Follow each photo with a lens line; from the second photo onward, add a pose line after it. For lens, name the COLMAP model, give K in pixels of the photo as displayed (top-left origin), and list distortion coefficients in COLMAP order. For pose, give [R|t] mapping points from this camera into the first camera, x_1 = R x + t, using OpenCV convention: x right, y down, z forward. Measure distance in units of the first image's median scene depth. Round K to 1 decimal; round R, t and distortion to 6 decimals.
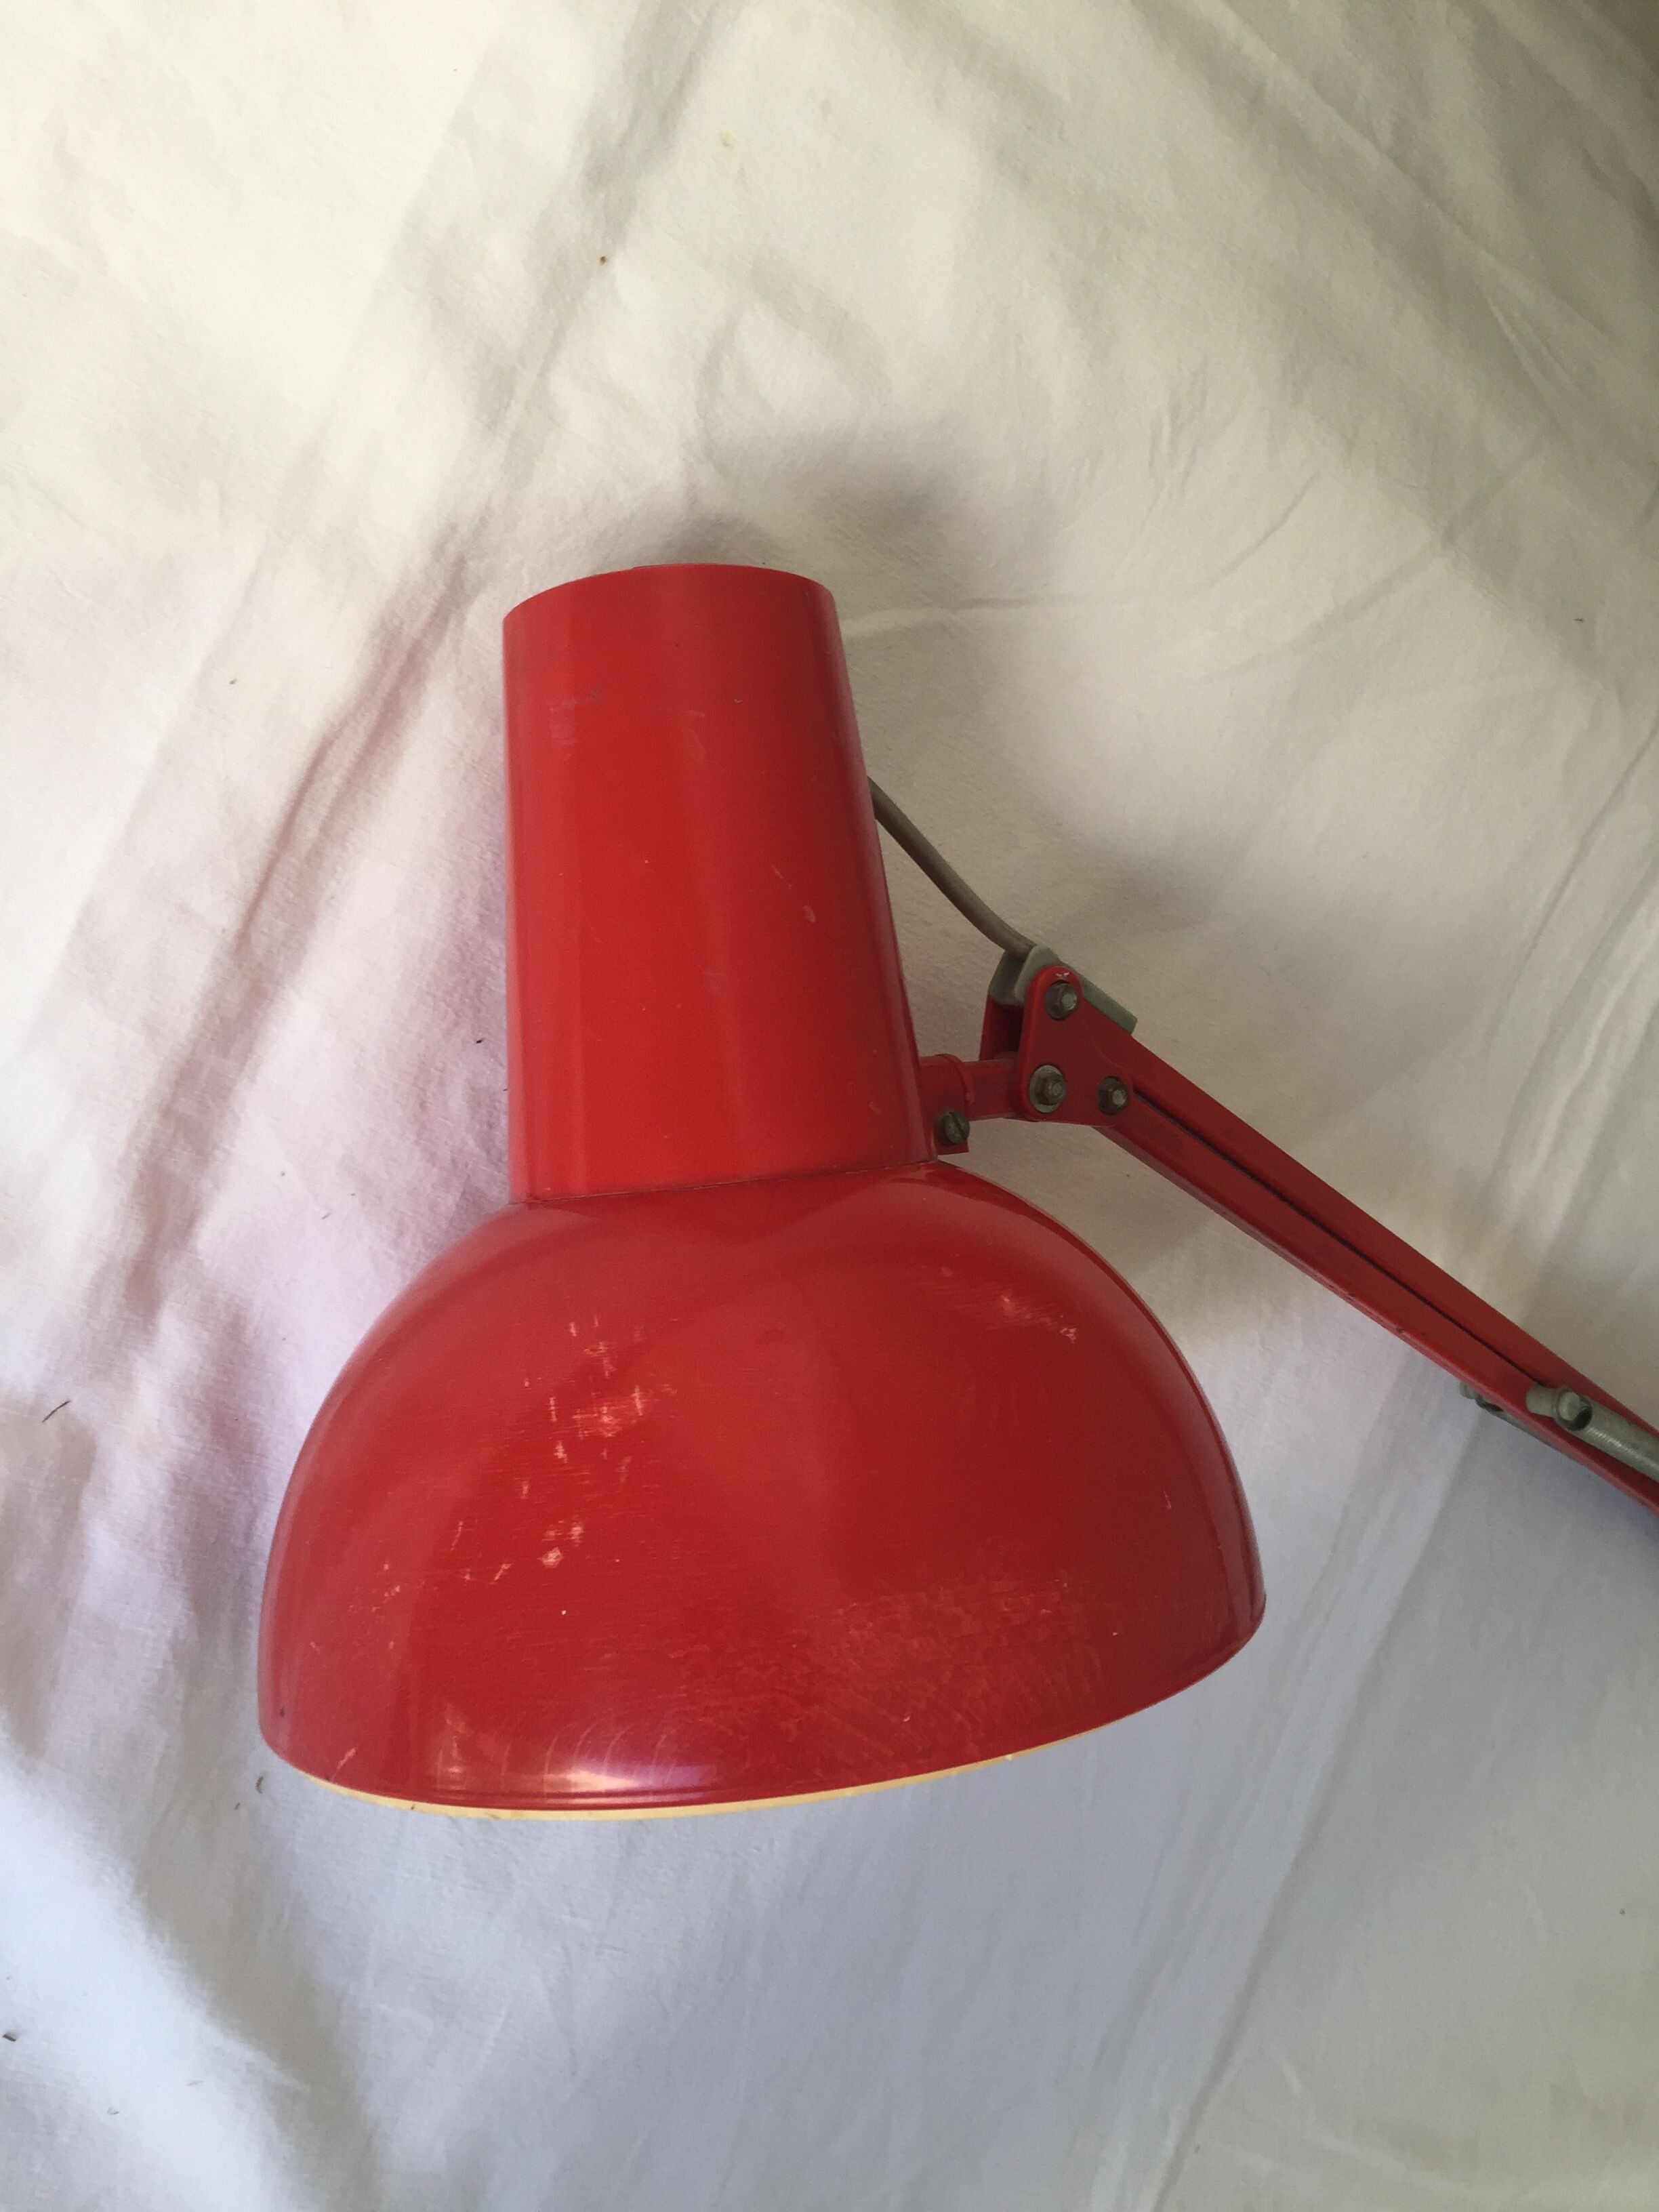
lens RADIAL K [[1883.2, 0, 829.5], [0, 1883.2, 1106.0], [0, 0, 1]] dist [0.101933, -0.145065]
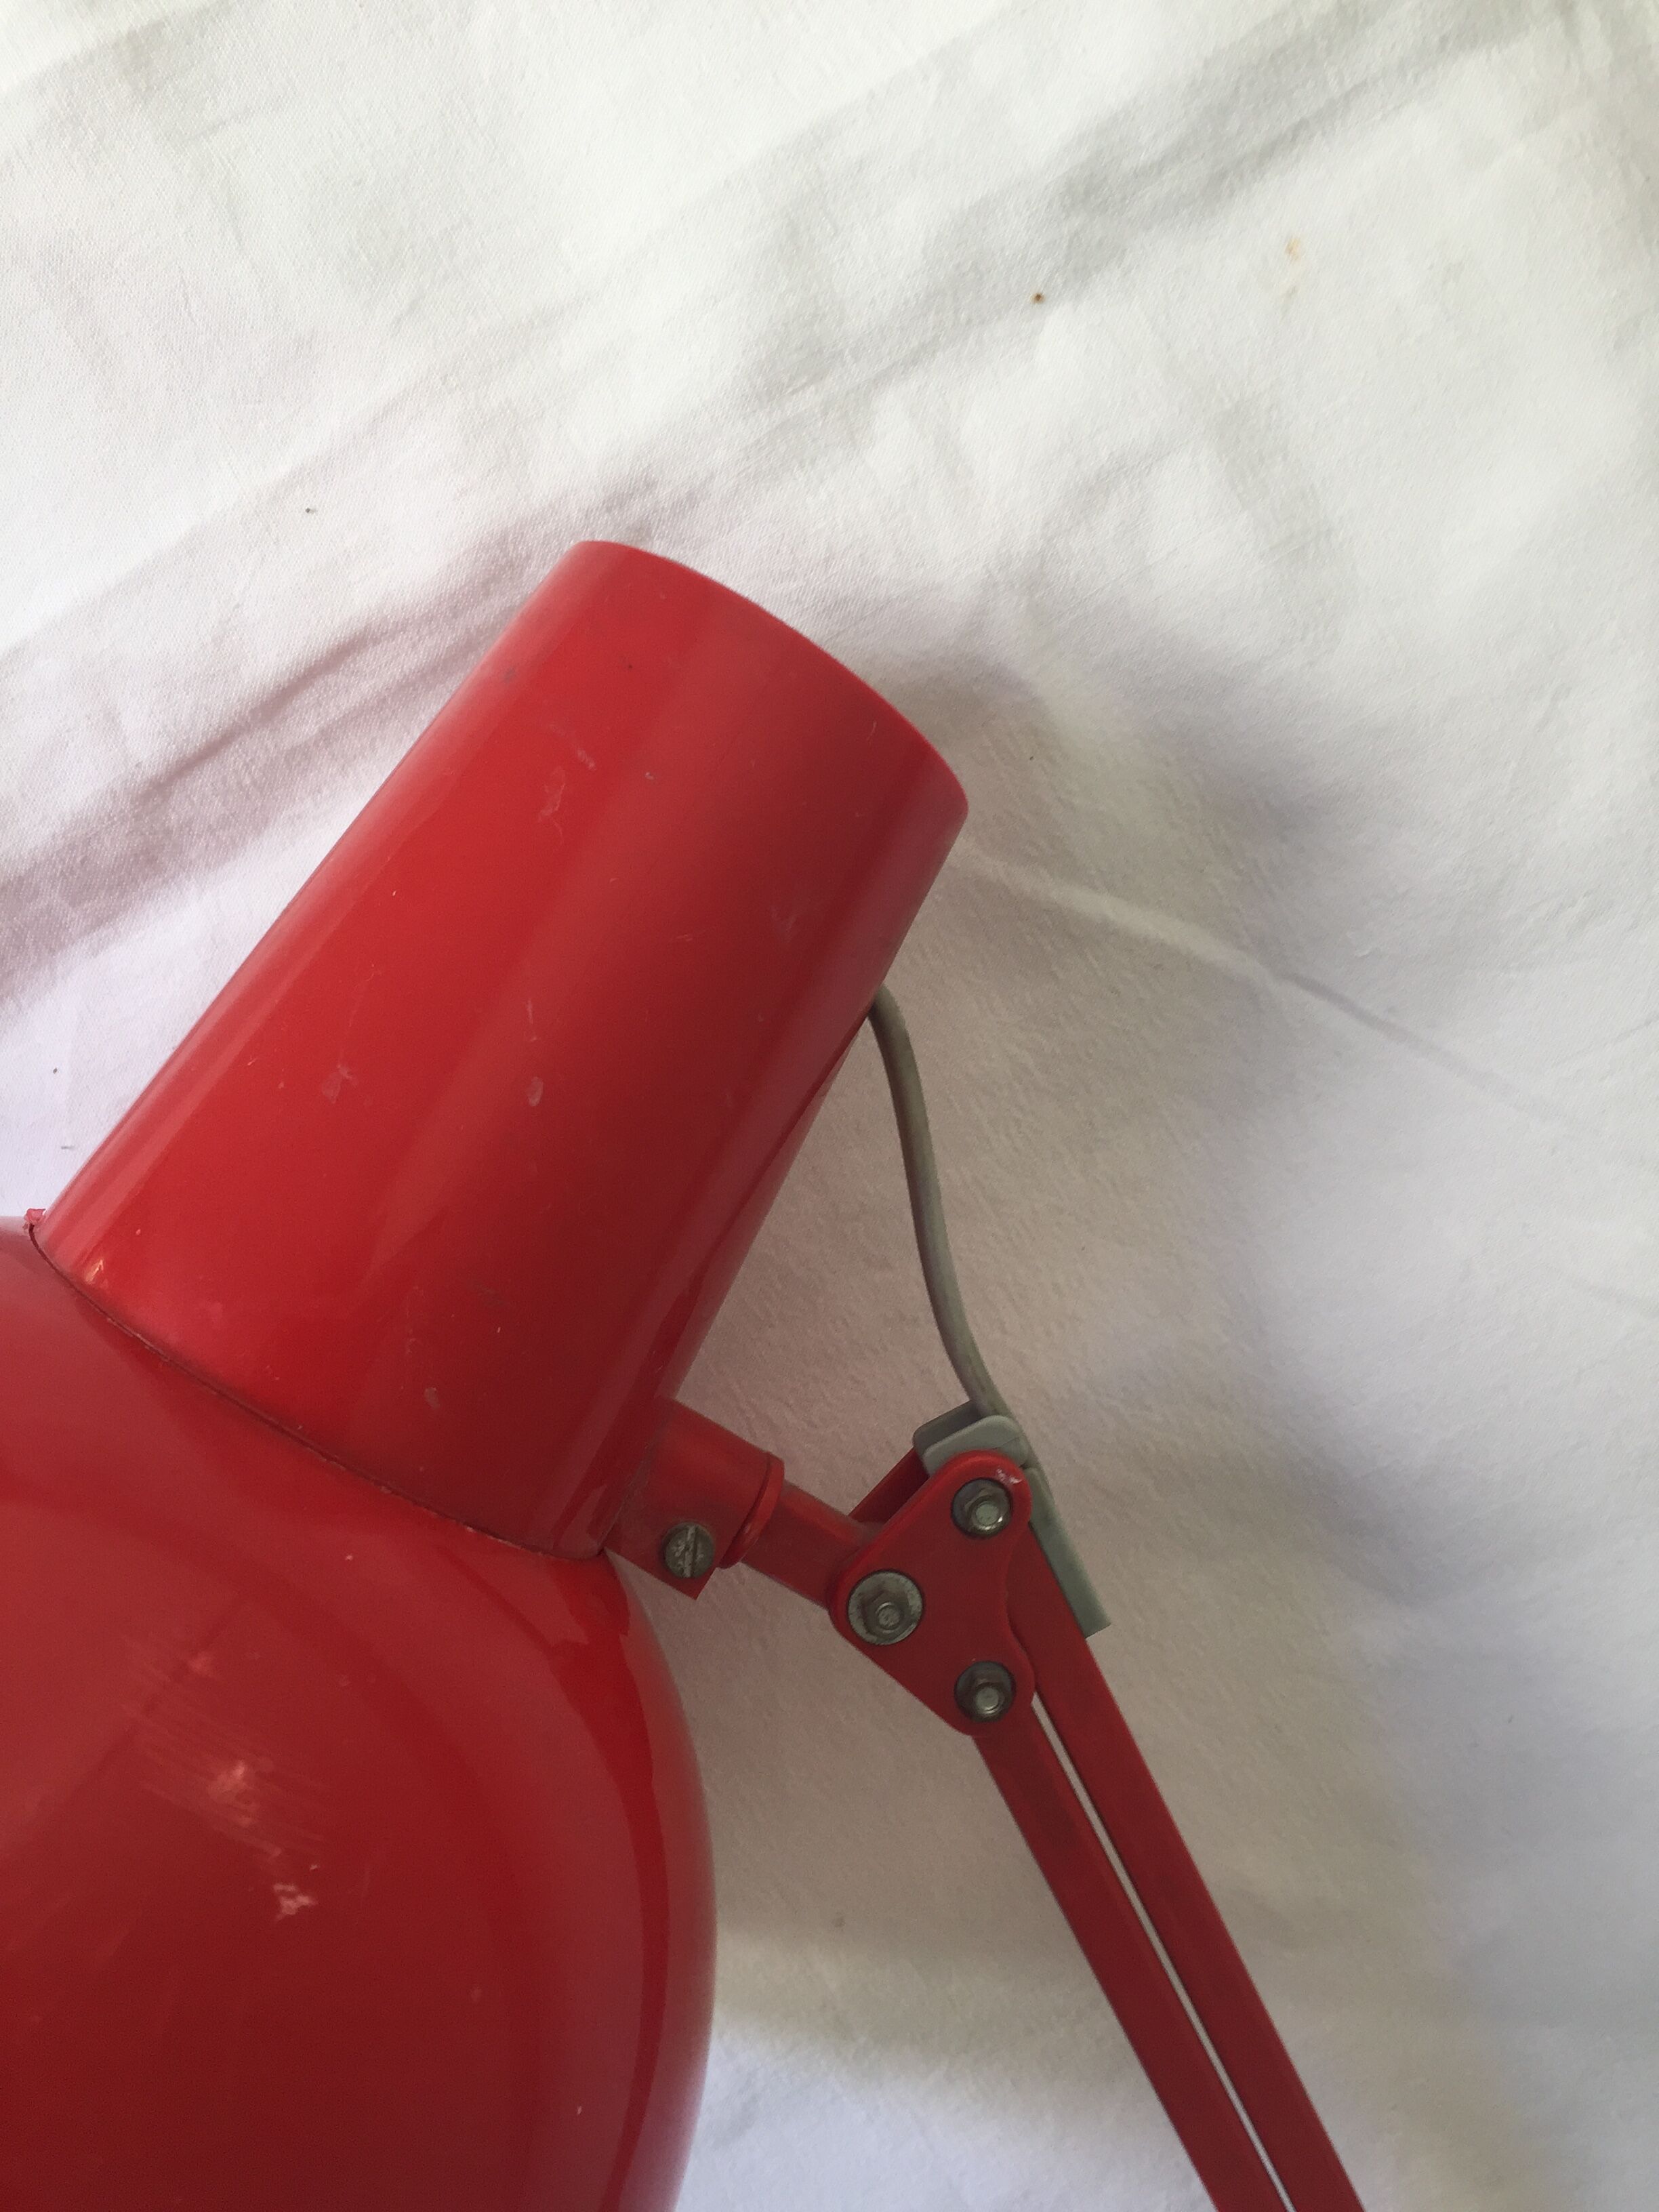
lens RADIAL K [[1920.2, 0, 829.5], [0, 1920.2, 1106.0], [0, 0, 1]] dist [0.089755, -0.149812]
pose [[0.747561, 0.534341, -0.394501, 0.286447], [-0.594910, 0.802799, -0.039957, -0.115338], [0.295354, 0.264563, 0.918026, 0.373902]]
